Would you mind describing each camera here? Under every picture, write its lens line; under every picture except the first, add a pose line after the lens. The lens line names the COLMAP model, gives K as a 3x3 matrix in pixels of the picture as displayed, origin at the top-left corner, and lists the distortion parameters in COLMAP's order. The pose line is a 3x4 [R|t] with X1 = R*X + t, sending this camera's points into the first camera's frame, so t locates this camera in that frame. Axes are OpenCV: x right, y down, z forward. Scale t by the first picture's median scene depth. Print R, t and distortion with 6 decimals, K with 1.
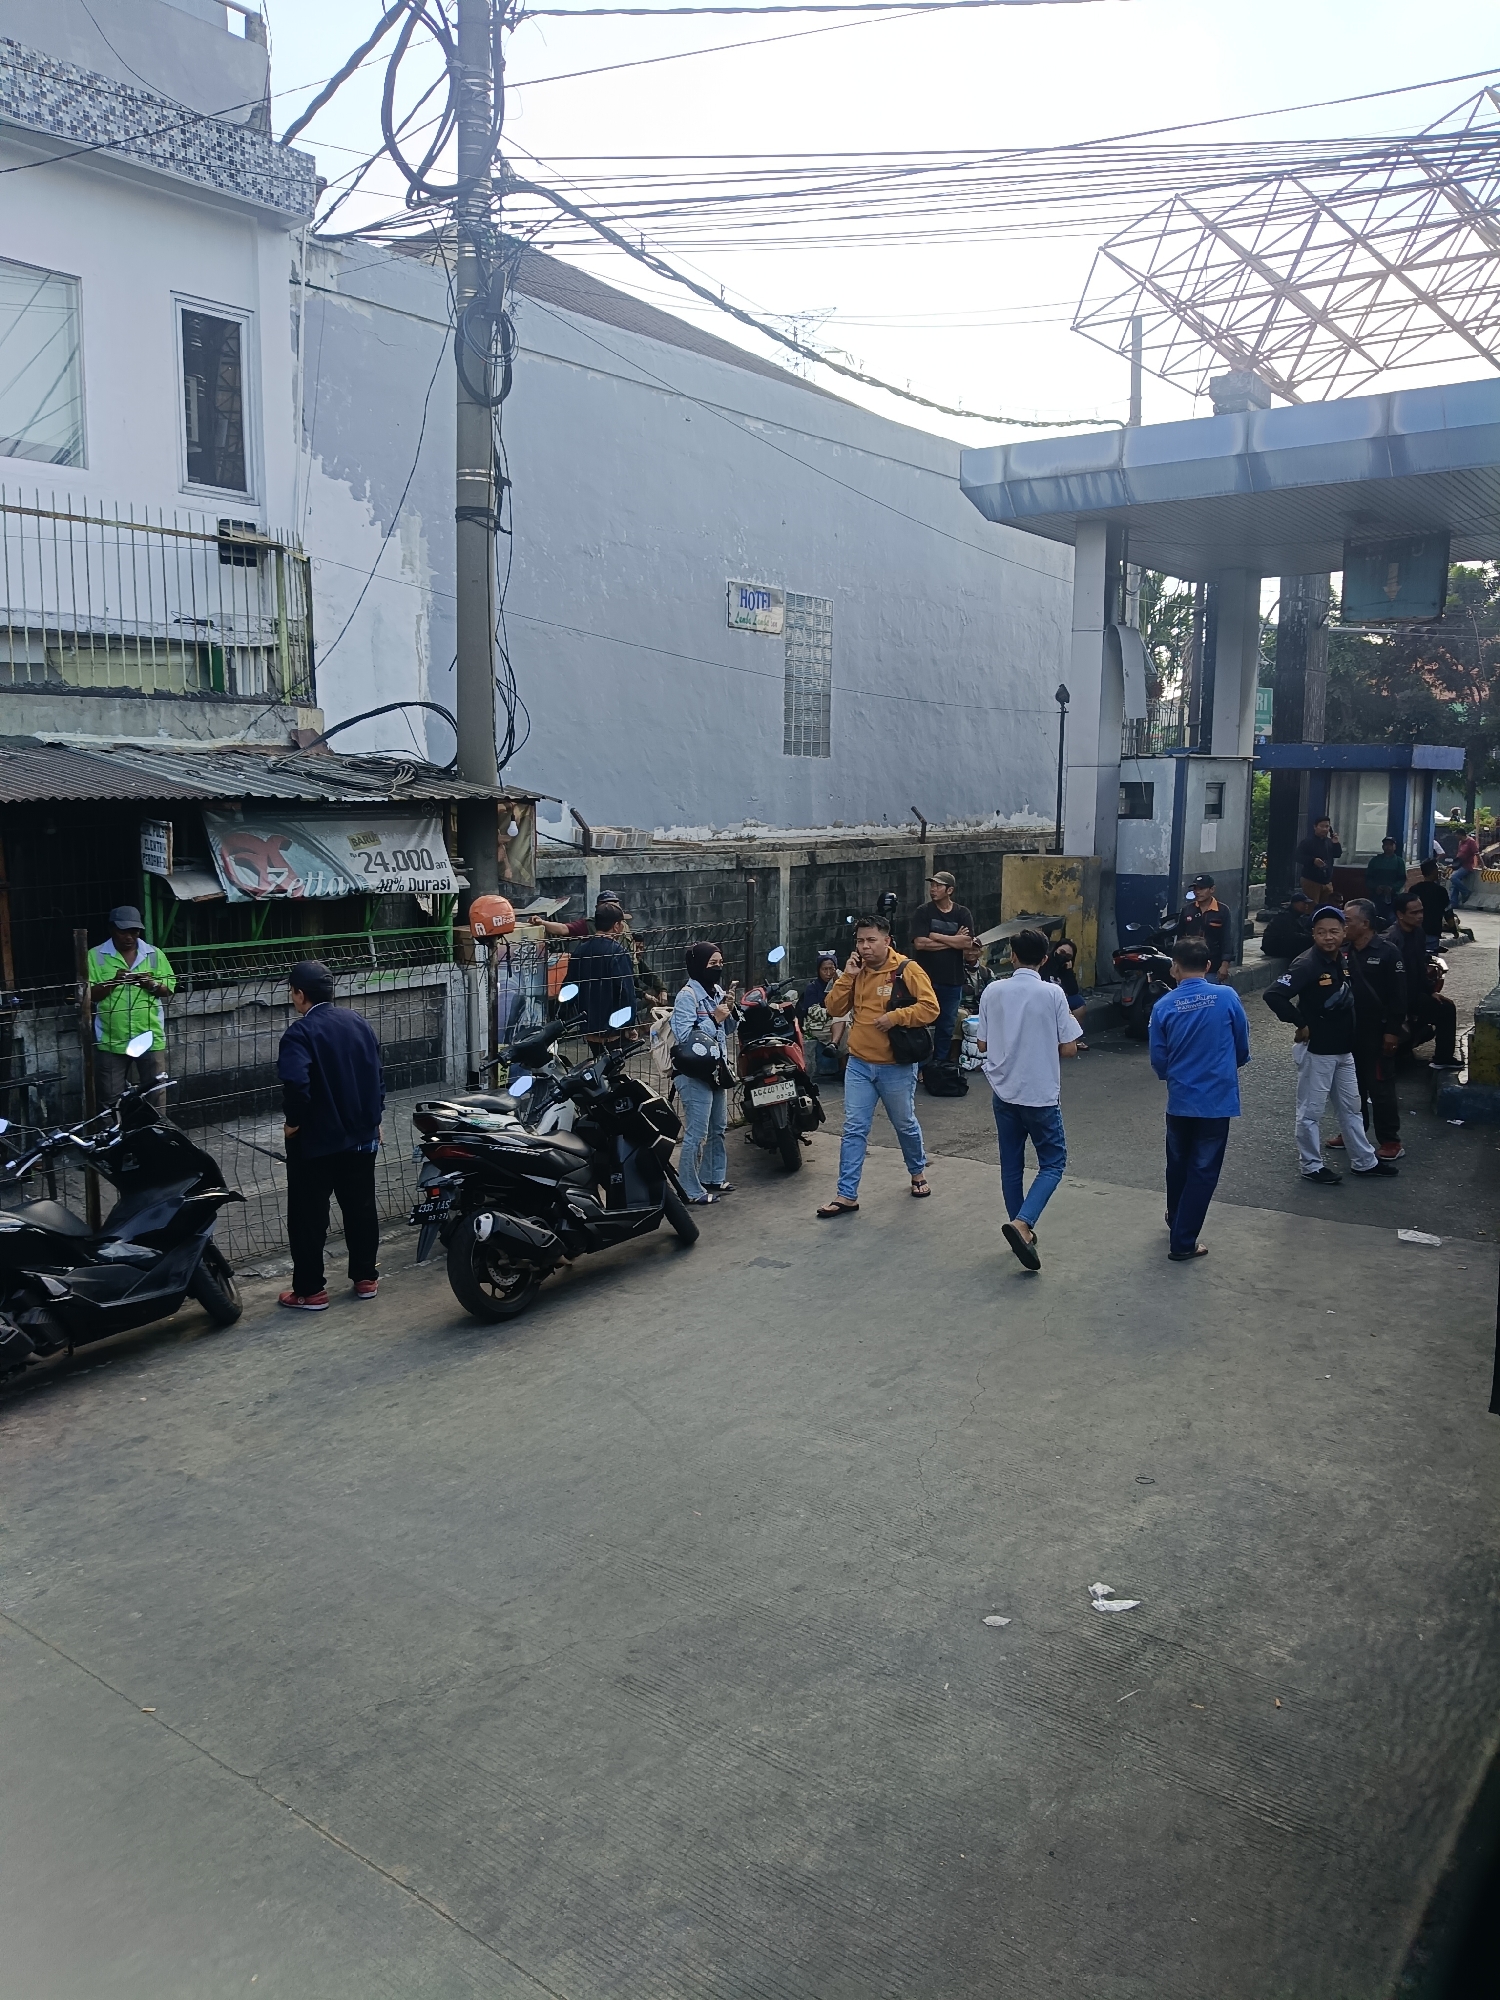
lens RADIAL K [[1563.5, 0, 719.8], [0, 1563.5, 972.5], [0, 0, 1]] dist [0.034439, -0.088470]
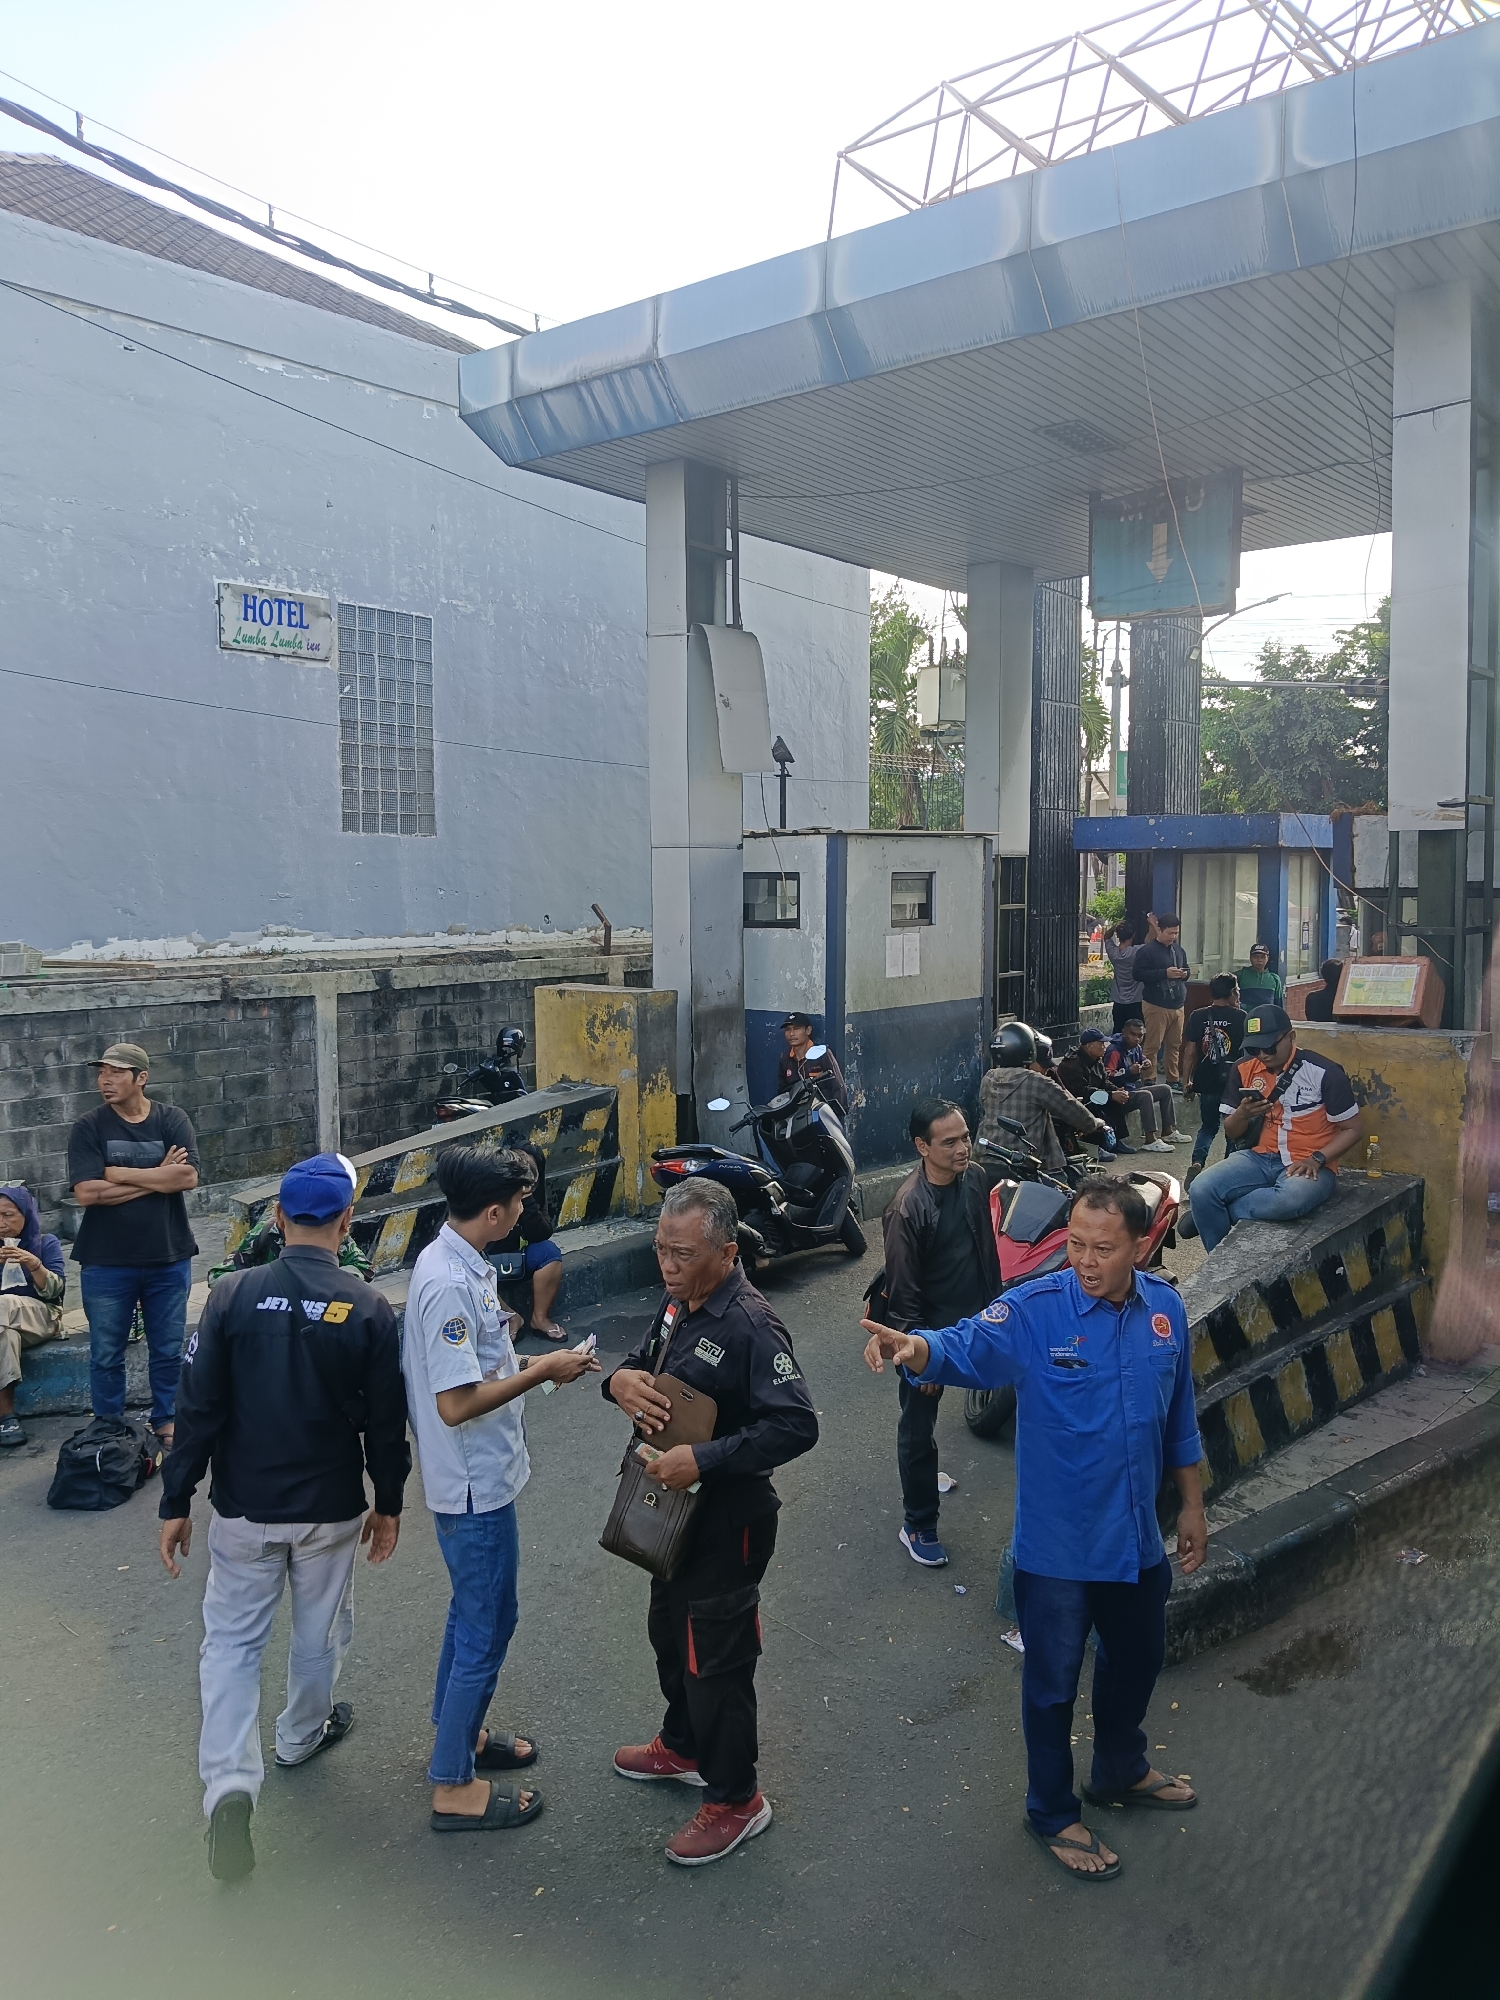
lens RADIAL K [[1459.1, 0, 750.4], [0, 1459.1, 974.1], [0, 0, 1]] dist [0.068678, -0.221633]
pose [[0.998547, -0.001775, -0.053853, 0.272645], [-0.000871, 0.998796, -0.049055, -0.046674], [0.053875, 0.049030, 0.997343, 0.377684]]
